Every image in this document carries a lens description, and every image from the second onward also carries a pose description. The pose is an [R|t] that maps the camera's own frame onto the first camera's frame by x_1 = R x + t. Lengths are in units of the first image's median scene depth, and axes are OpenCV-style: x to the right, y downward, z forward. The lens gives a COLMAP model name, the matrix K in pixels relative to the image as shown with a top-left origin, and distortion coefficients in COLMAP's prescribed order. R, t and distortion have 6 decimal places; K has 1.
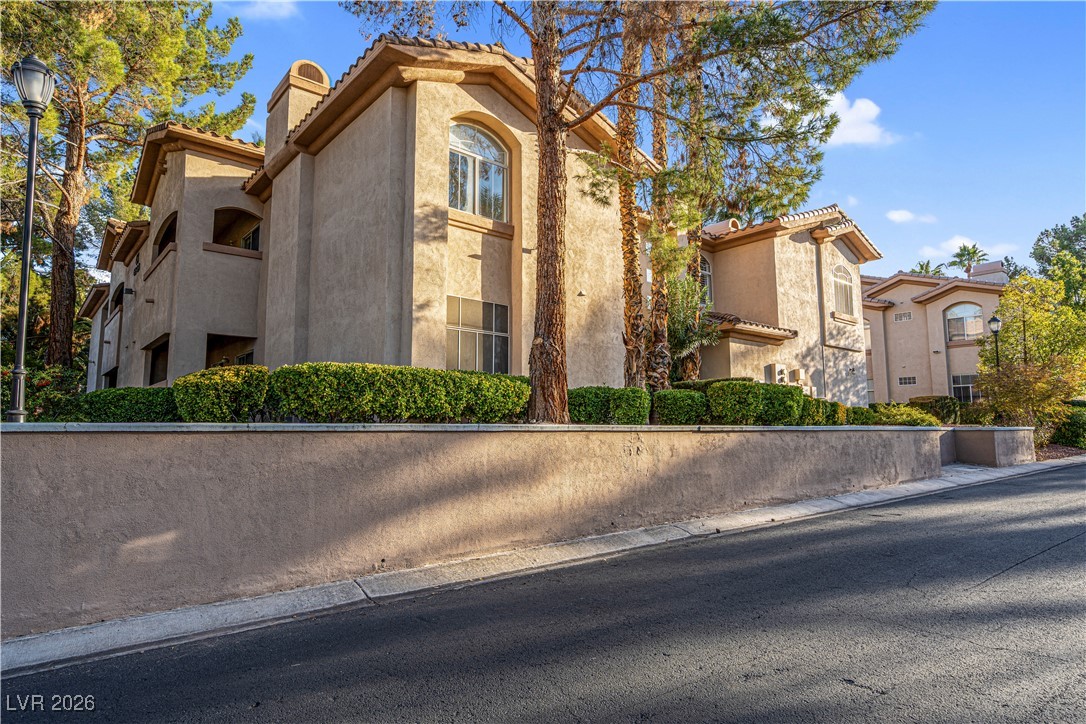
lens RADIAL K [[624.5, 0, 542.7], [0, 624.5, 360.9], [0, 0, 1]] dist [-0.006293, -0.000409]
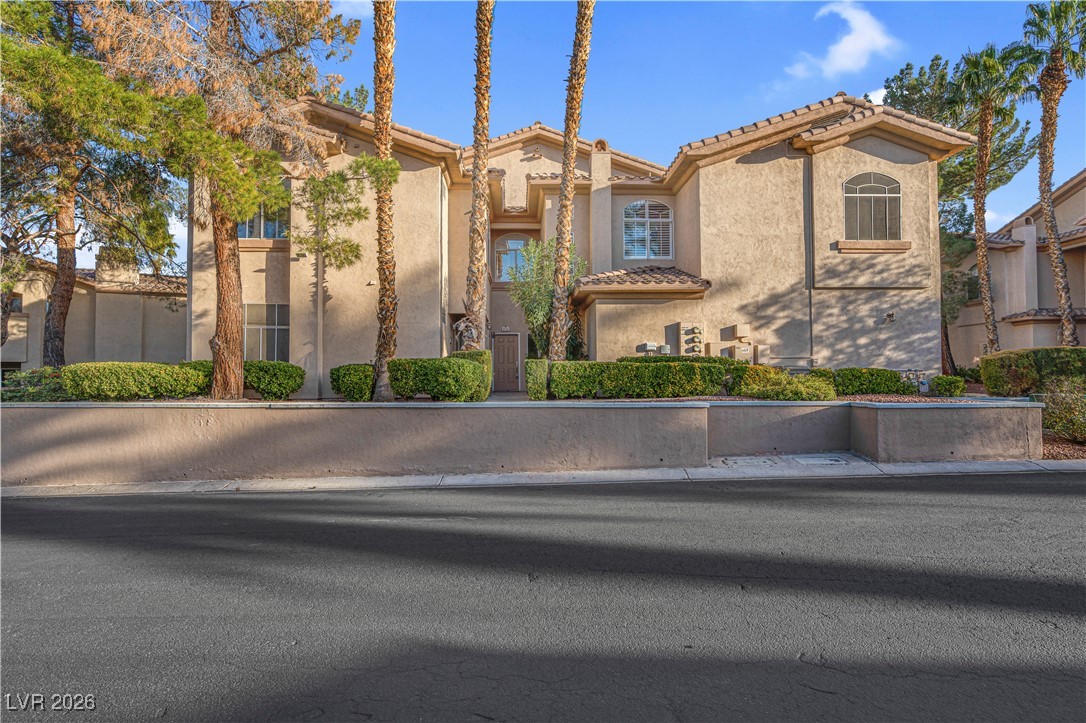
lens RADIAL K [[588.5, 0, 543.5], [0, 588.5, 364.6], [0, 0, 1]] dist [-0.000274, -0.000139]
pose [[0.775270, -0.014689, -0.631459, 1.138171], [0.072569, 0.995181, 0.065946, -0.006014], [0.627447, -0.096950, 0.772600, 0.381080]]
